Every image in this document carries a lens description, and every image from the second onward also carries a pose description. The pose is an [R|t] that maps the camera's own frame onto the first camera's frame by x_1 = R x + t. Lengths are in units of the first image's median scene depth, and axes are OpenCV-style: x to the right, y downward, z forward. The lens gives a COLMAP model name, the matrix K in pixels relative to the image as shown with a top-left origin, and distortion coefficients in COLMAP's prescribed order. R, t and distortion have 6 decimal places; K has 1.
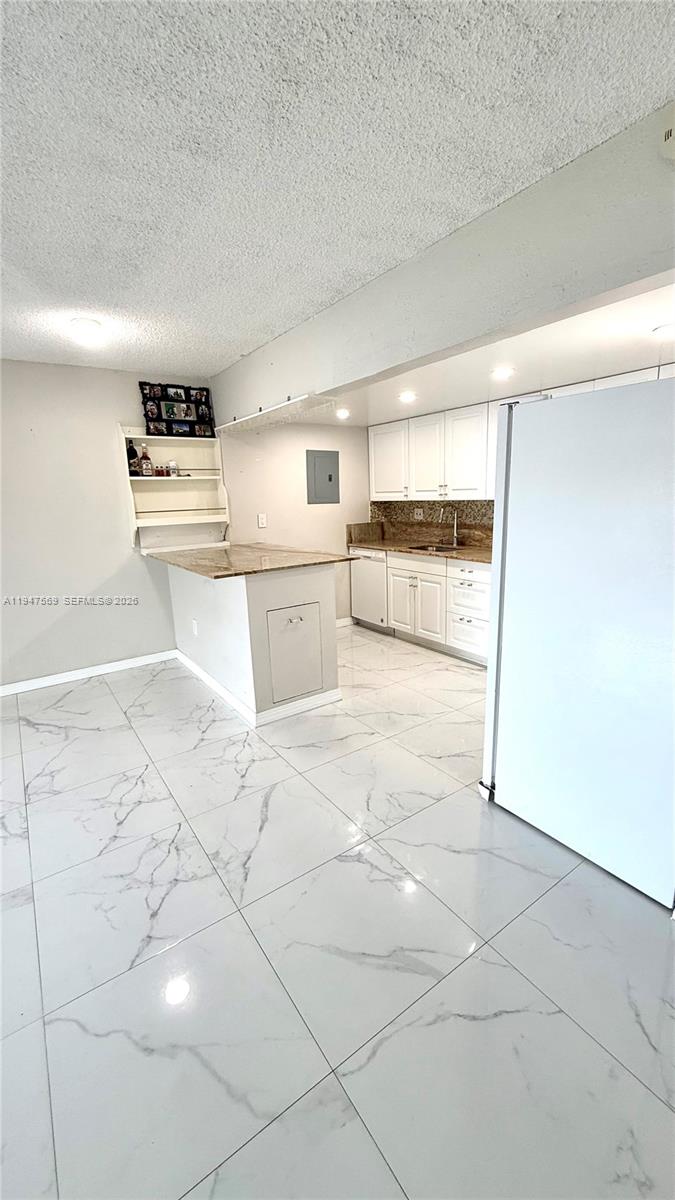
lens RADIAL K [[479.7, 0, 333.2], [0, 479.7, 599.1], [0, 0, 1]] dist [0.000300, 0.000068]
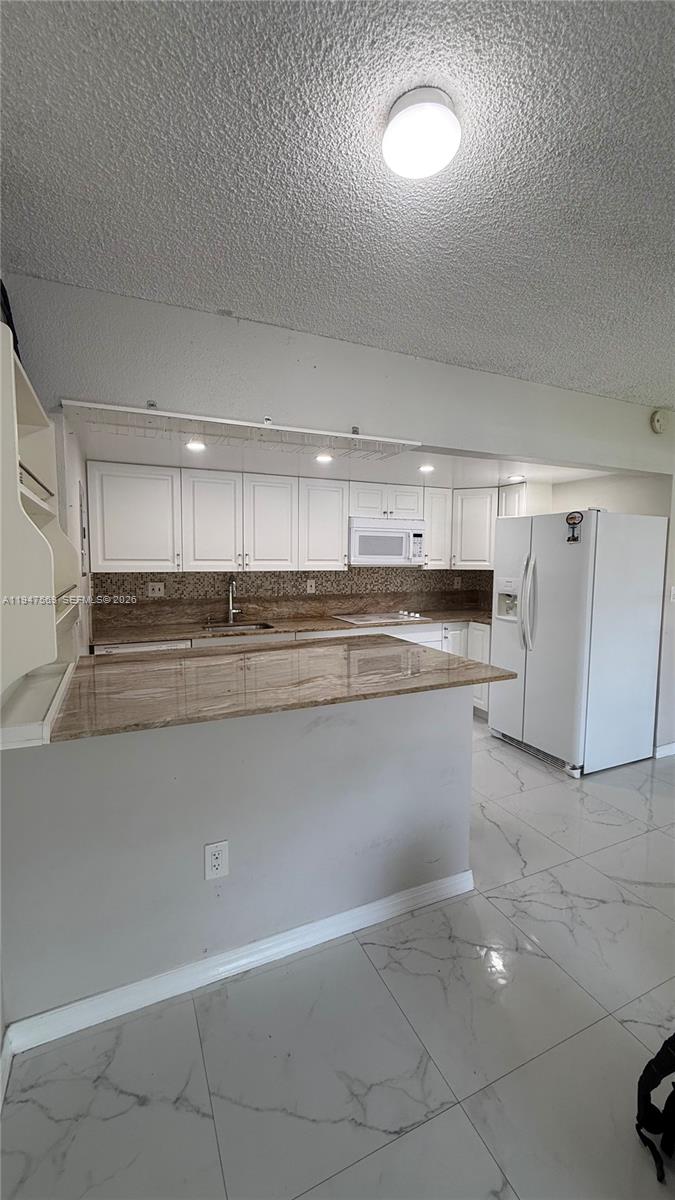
lens RADIAL K [[479.7, 0, 338.7], [0, 479.7, 599.6], [0, 0, 1]] dist [0.000300, 0.000068]
pose [[0.165457, -0.052844, 0.984800, -0.863311], [0.205063, 0.978582, 0.018057, -0.195616], [-0.964662, 0.198958, 0.172749, 0.996825]]
